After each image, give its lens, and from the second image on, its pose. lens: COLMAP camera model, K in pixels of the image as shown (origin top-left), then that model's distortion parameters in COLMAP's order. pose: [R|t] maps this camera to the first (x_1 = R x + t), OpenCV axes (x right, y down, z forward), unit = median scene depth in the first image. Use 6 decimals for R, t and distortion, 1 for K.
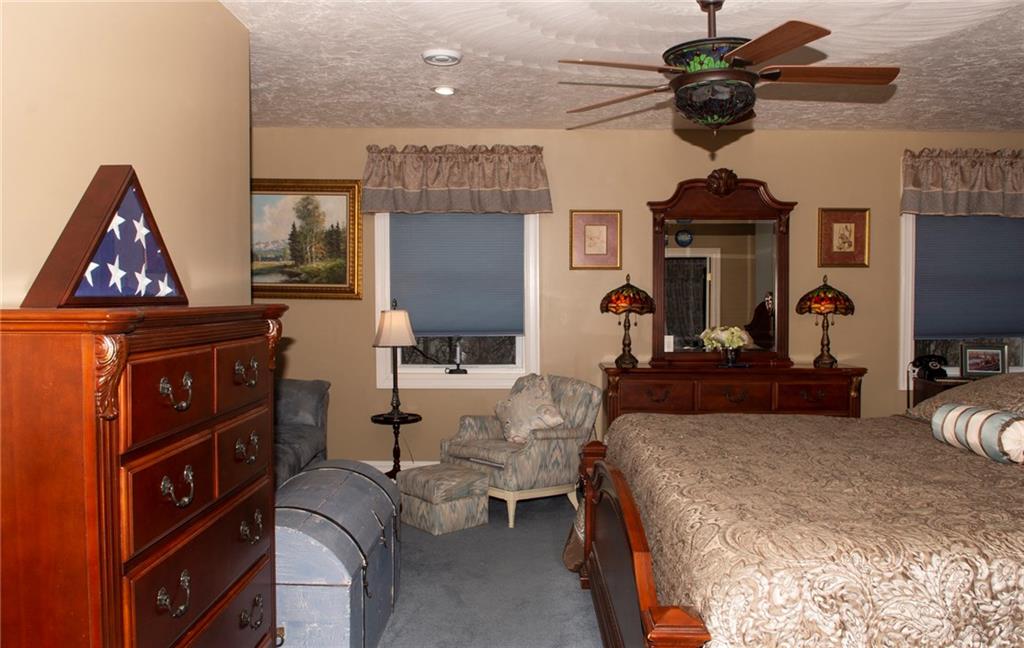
lens RADIAL K [[788.6, 0, 512.5], [0, 788.6, 322.0], [0, 0, 1]] dist [-0.029128, -0.027726]
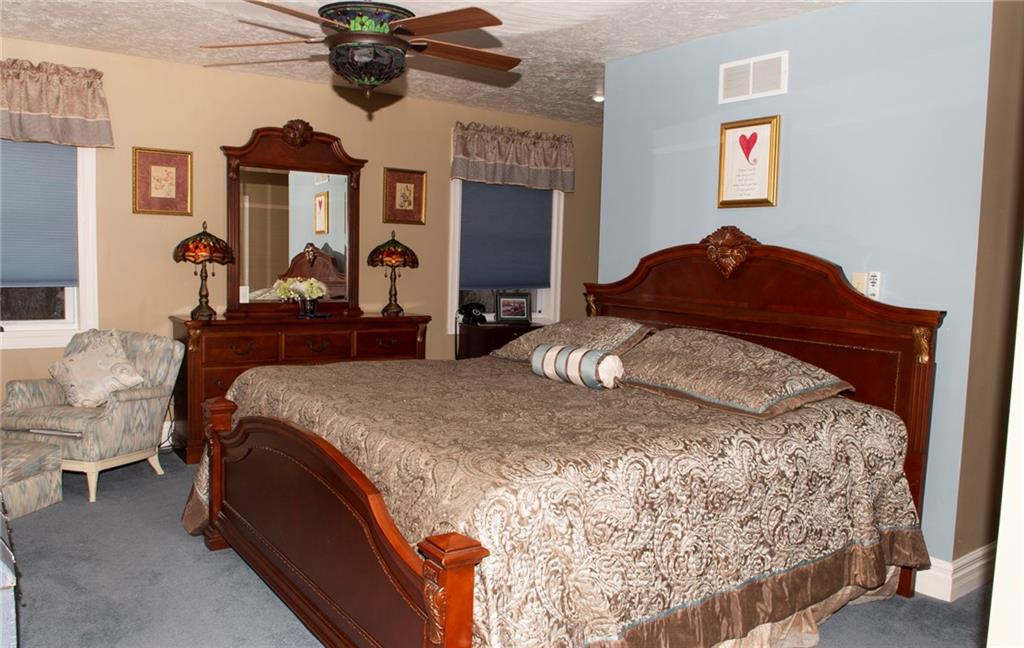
lens RADIAL K [[788.6, 0, 512.9], [0, 788.6, 322.2], [0, 0, 1]] dist [-0.029128, -0.027726]
pose [[0.815241, -0.024420, 0.578606, -0.102477], [-0.013479, 0.998040, 0.061113, -0.002532], [-0.578965, -0.057621, 0.813314, 0.013203]]
